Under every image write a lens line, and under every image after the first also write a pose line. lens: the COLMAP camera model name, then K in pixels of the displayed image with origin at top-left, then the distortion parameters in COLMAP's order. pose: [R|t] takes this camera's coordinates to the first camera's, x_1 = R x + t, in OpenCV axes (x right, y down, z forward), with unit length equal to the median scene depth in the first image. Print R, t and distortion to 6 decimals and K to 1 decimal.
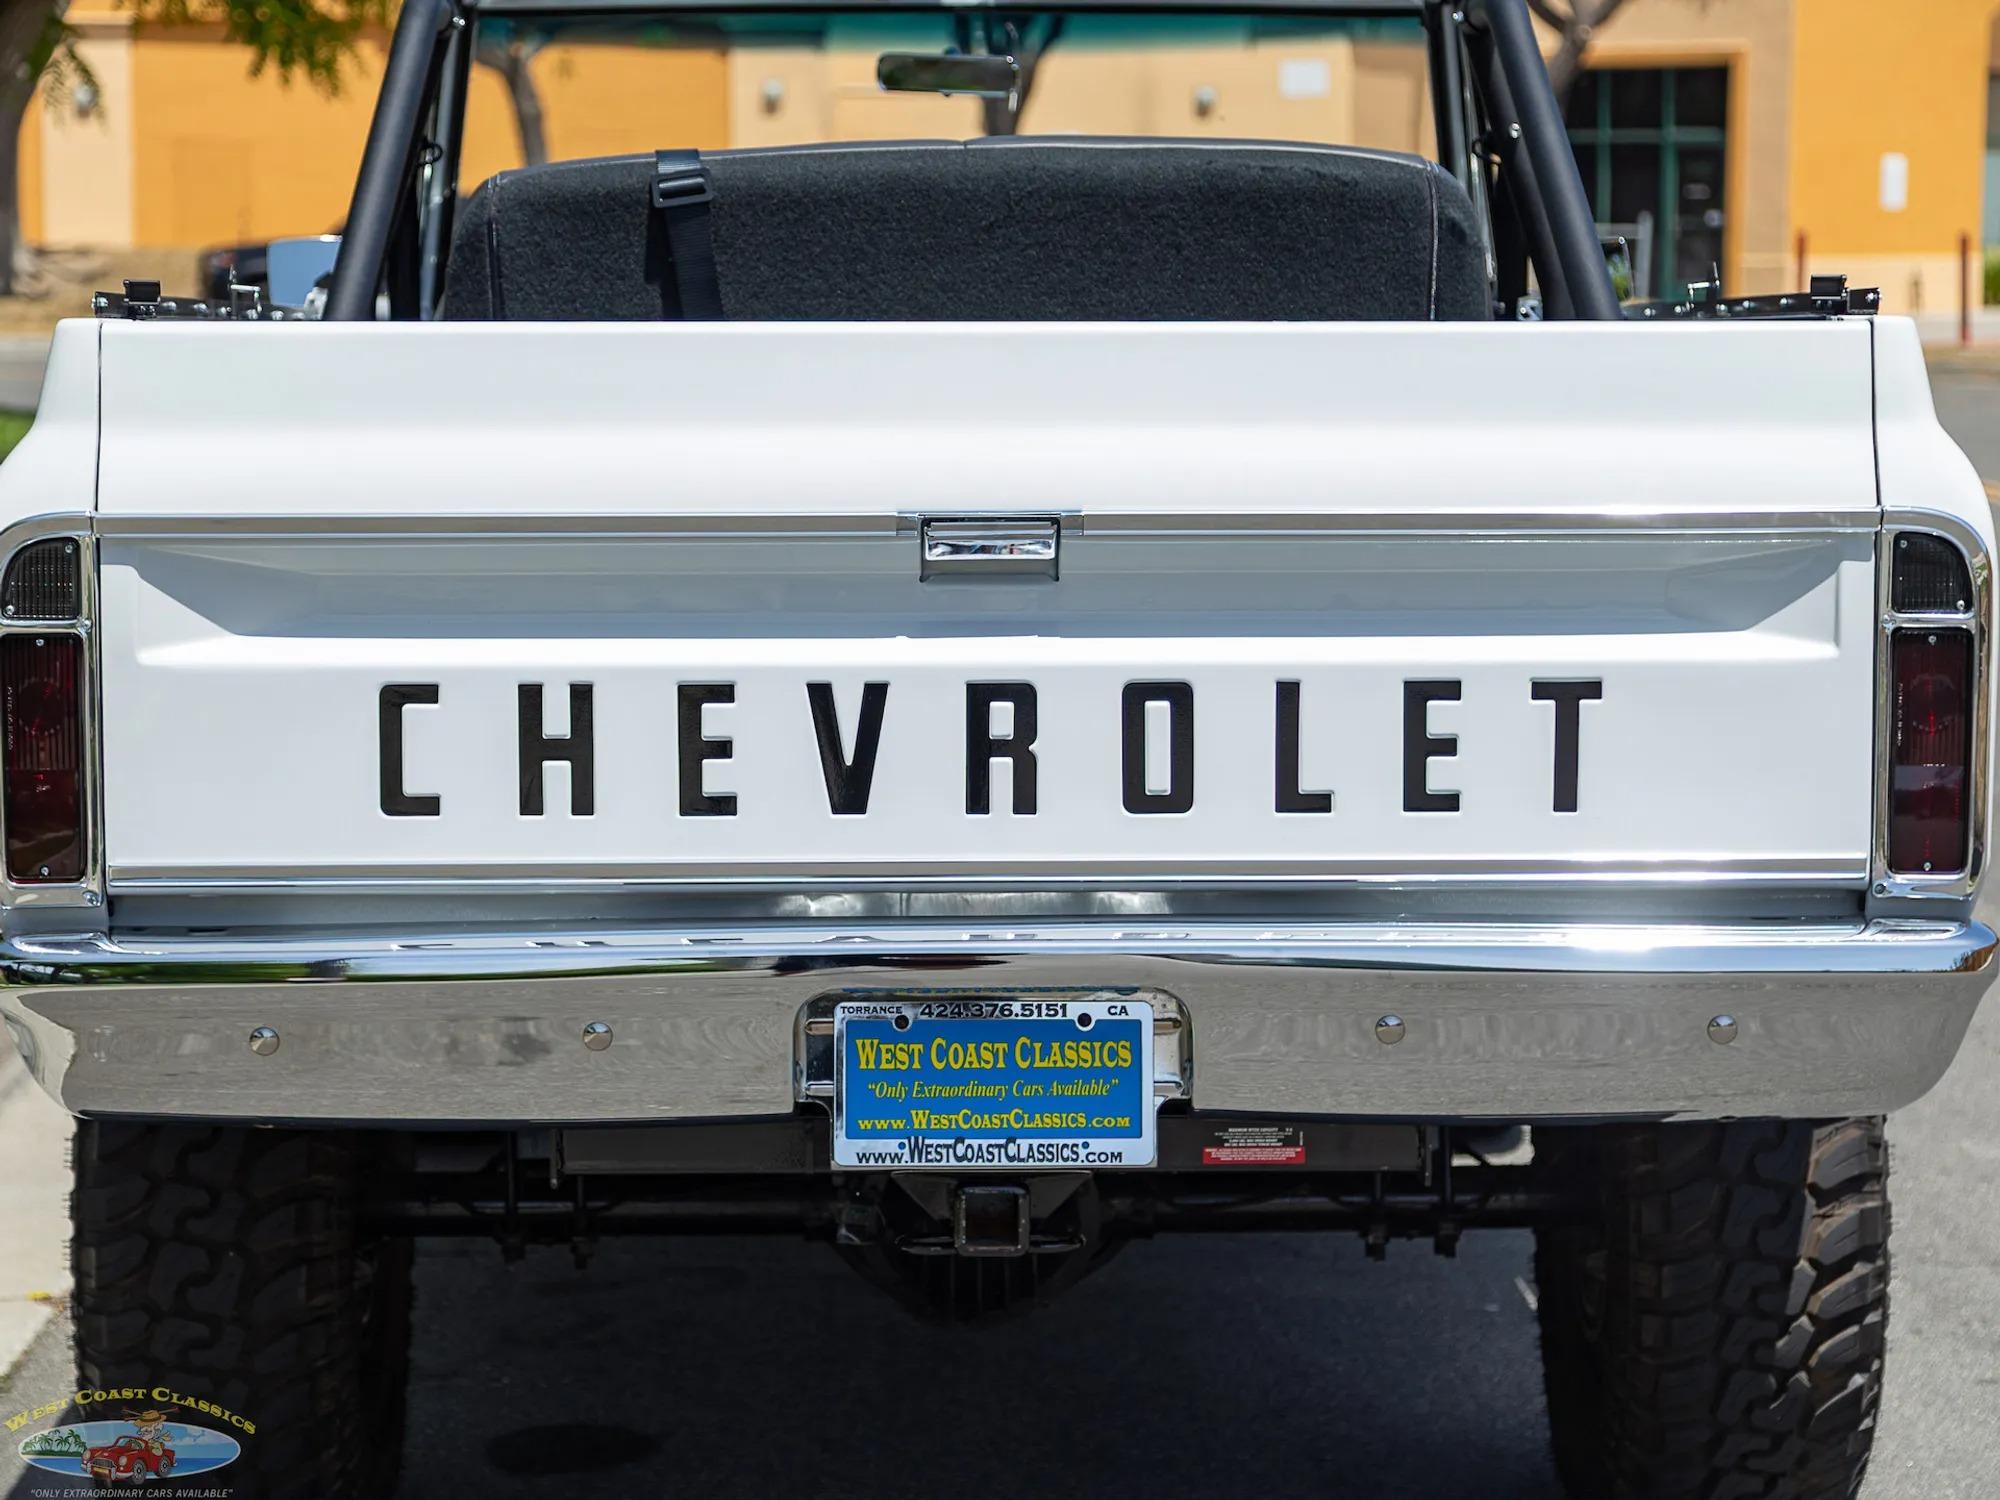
lens RADIAL K [[4673.1, 0, 968.2], [0, 4673.1, 693.5], [0, 0, 1]] dist [0.034734, -0.566256]
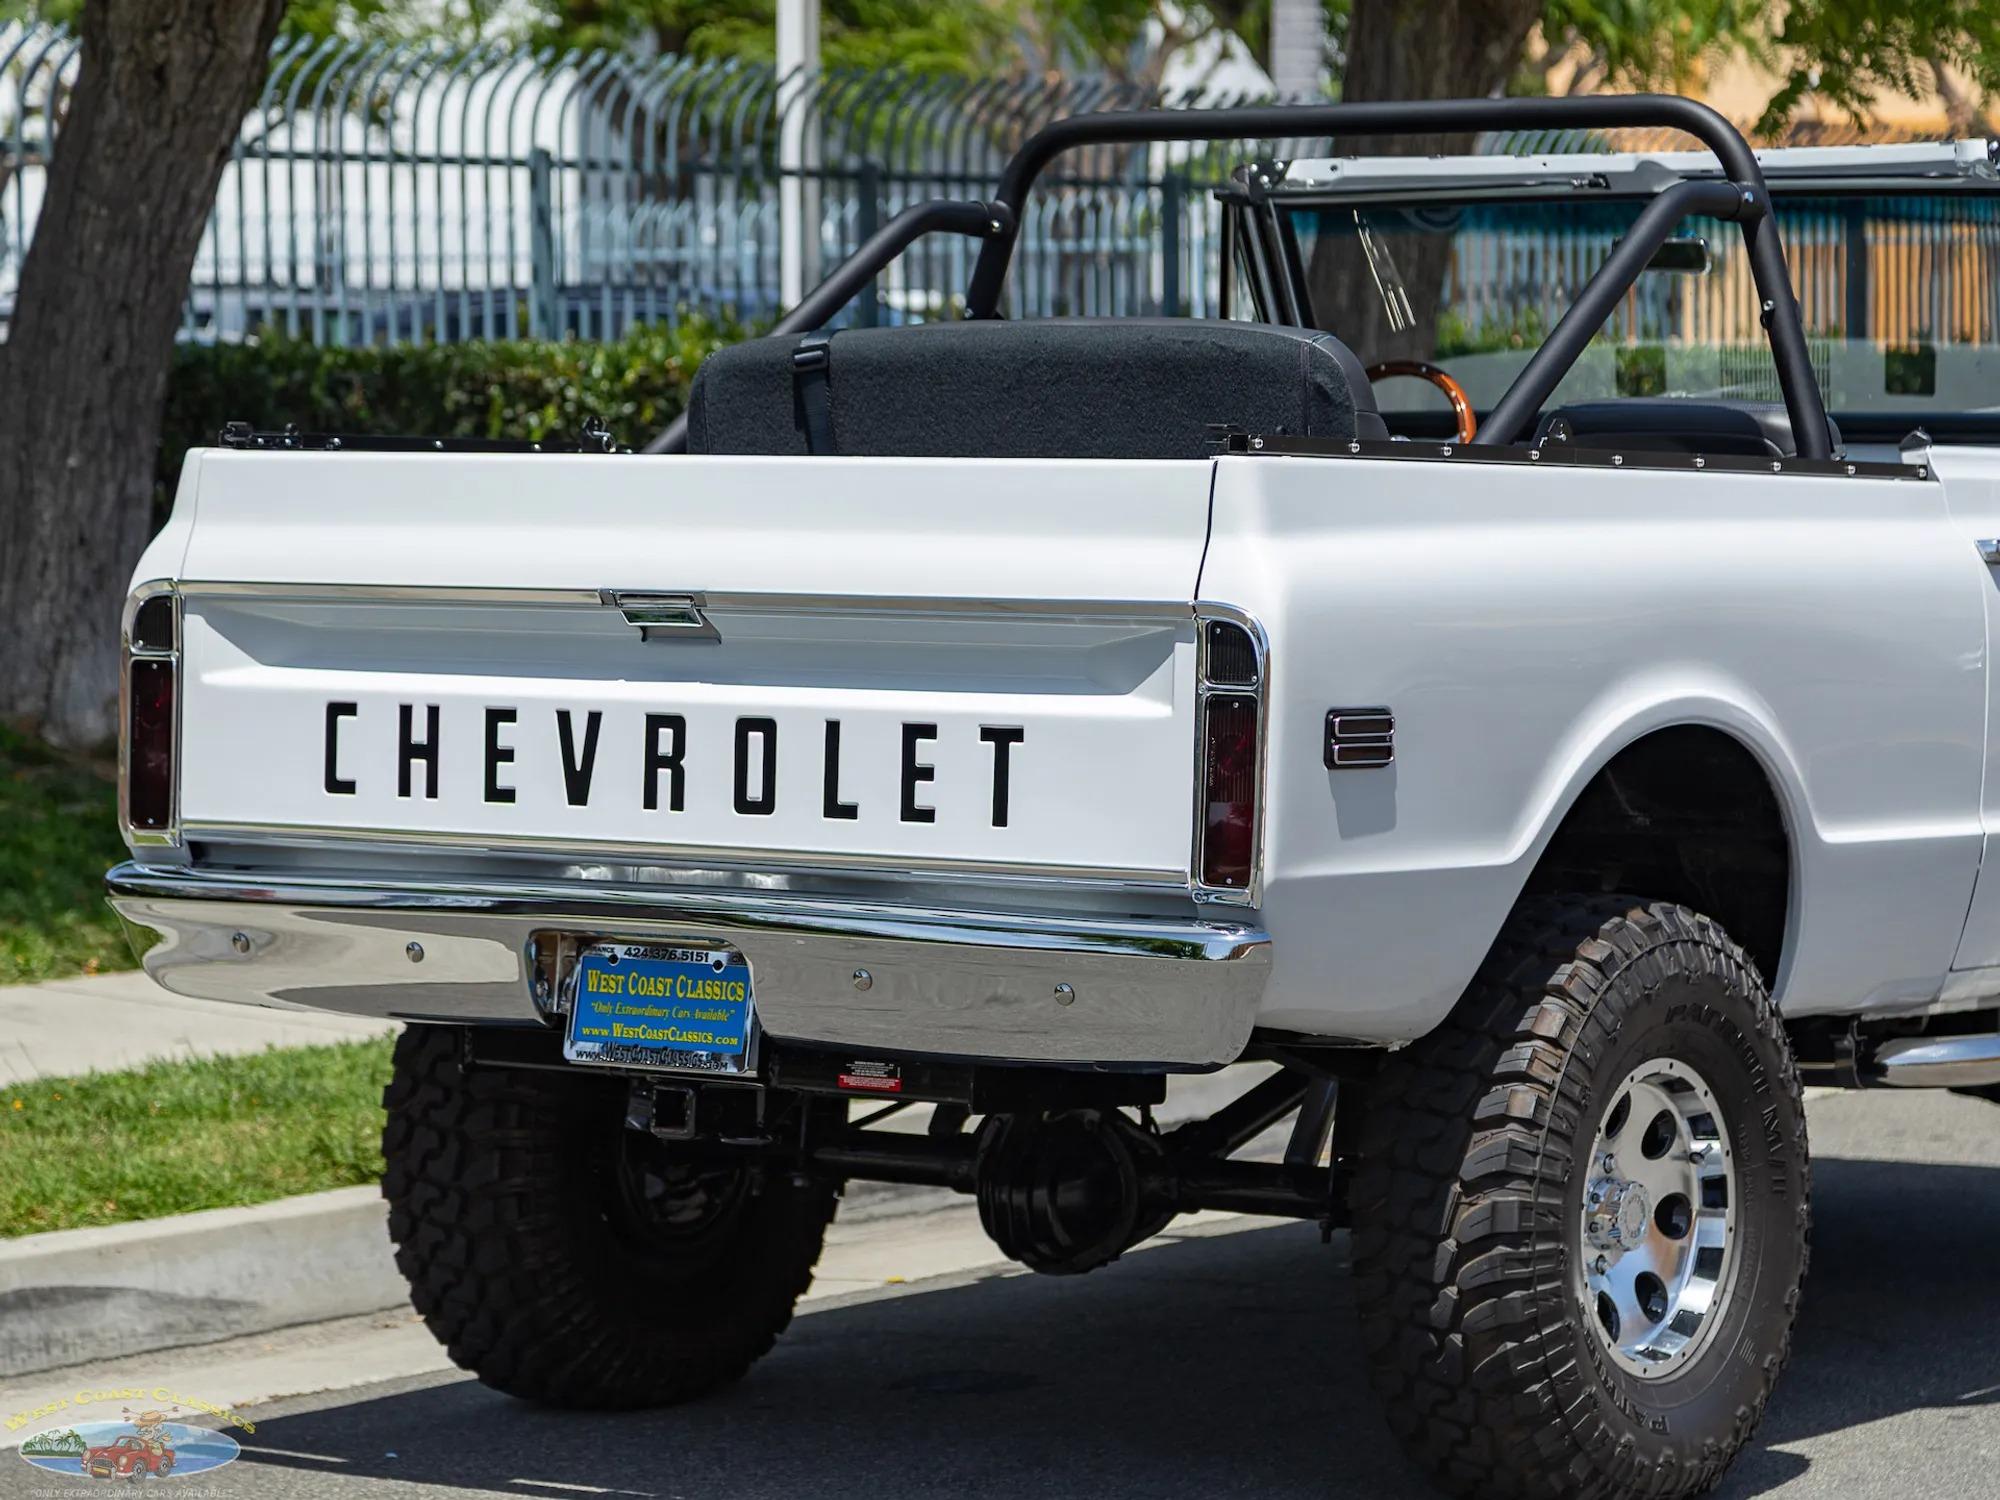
lens RADIAL K [[5864.5, 0, 1000.0], [0, 5864.5, 750.0], [0, 0, 1]] dist [0.034542, -0.847010]
pose [[0.818837, 0.036609, -0.572858, 1.079013], [-0.060608, 0.997900, -0.022861, 0.041658], [0.570817, 0.053439, 0.819336, -0.361648]]
